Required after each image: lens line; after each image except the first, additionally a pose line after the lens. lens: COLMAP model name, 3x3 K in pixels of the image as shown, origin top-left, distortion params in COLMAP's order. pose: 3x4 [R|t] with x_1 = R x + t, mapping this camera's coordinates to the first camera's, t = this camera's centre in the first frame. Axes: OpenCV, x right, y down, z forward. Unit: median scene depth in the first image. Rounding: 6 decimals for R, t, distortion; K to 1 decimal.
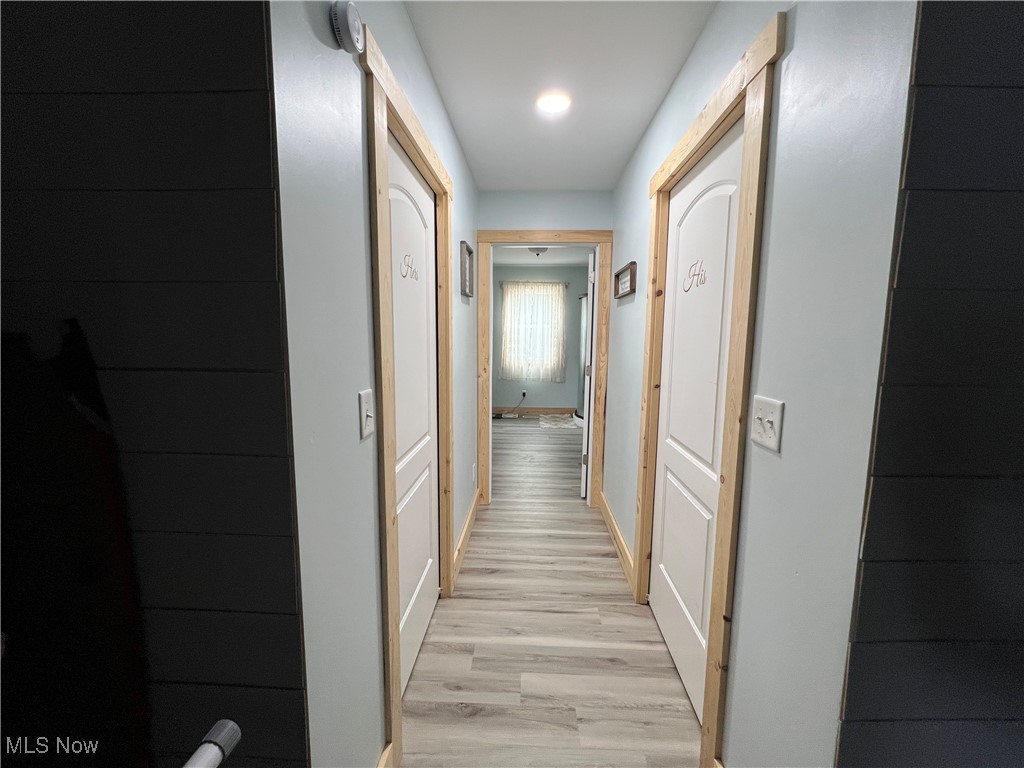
lens RADIAL K [[416.6, 0, 512.0], [0, 416.6, 384.0], [0, 0, 1]] dist [-0.000878, 0.000024]
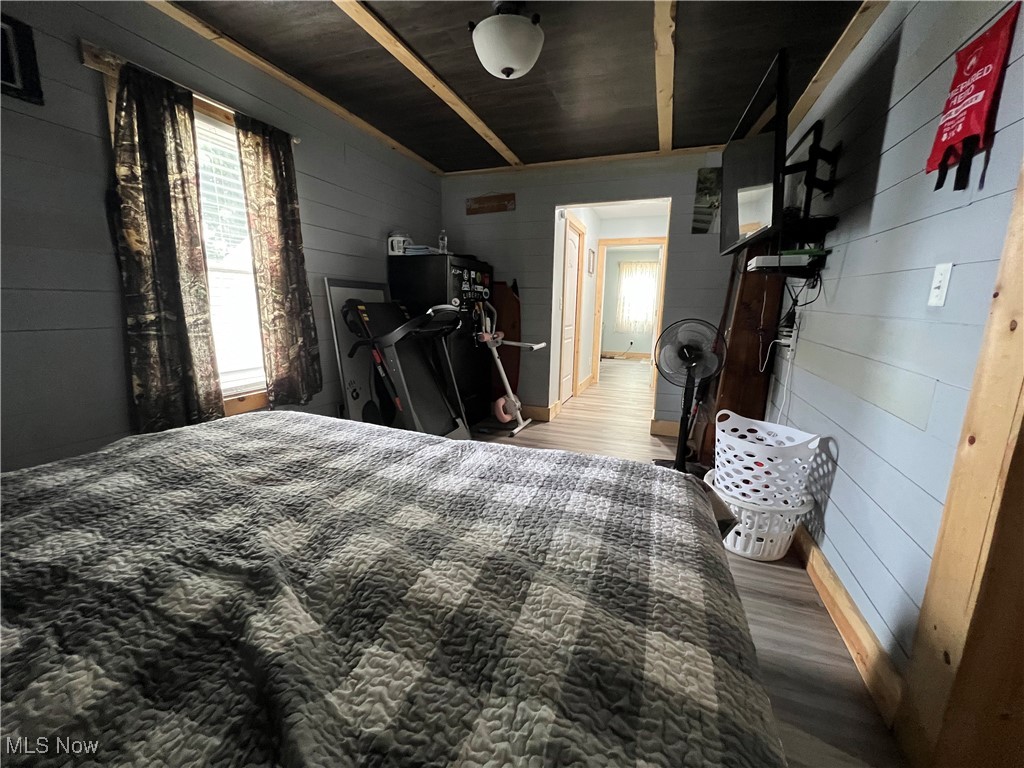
lens RADIAL K [[416.6, 0, 512.0], [0, 416.6, 384.0], [0, 0, 1]] dist [-0.000878, 0.000024]
pose [[0.953275, 0.059809, -0.296124, 0.165827], [-0.044662, 0.997337, 0.057661, 0.241449], [0.298784, -0.041741, 0.953407, -1.138212]]
